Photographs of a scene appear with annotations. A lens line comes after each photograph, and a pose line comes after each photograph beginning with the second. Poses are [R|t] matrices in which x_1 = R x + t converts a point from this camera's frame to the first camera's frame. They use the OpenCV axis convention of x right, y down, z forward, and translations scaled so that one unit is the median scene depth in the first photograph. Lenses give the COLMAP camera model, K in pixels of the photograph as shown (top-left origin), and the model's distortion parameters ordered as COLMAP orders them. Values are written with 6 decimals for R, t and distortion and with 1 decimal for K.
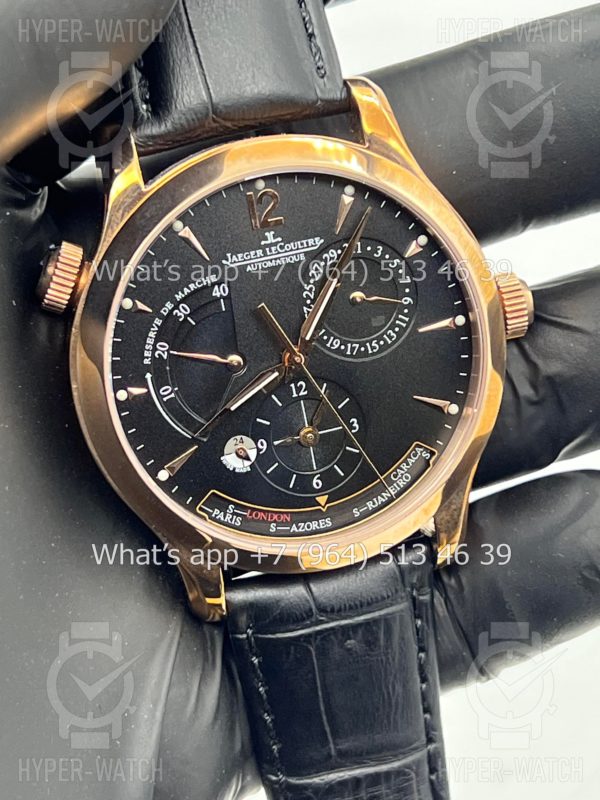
lens RADIAL K [[1863.6, 0, 301.9], [0, 1863.6, 395.2], [0, 0, 1]] dist [0.090551, 0.000000]
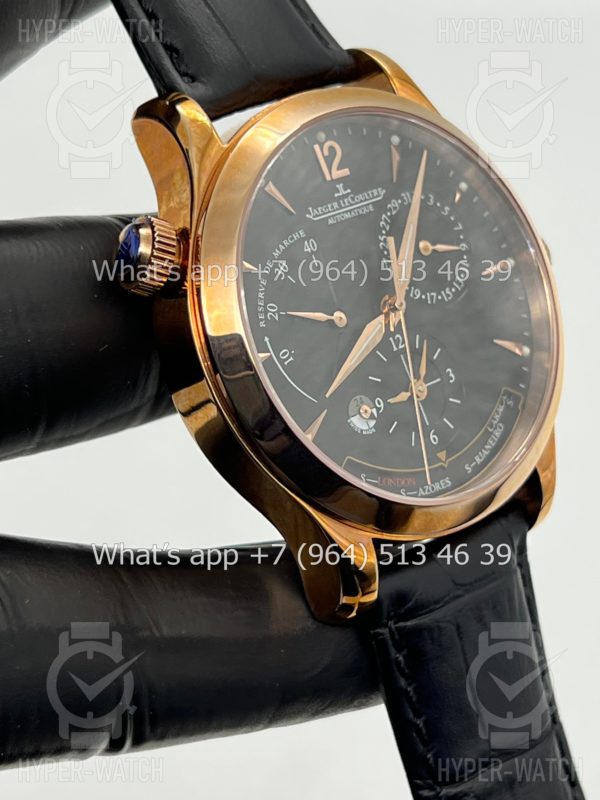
lens RADIAL K [[1863.6, 0, 299.0], [0, 1863.6, 399.7], [0, 0, 1]] dist [0.090551, 0.000000]
pose [[0.887979, -0.146301, 0.435991, -0.465050], [0.257396, 0.943753, -0.207551, 0.208840], [-0.381103, 0.296524, 0.875691, 0.196508]]
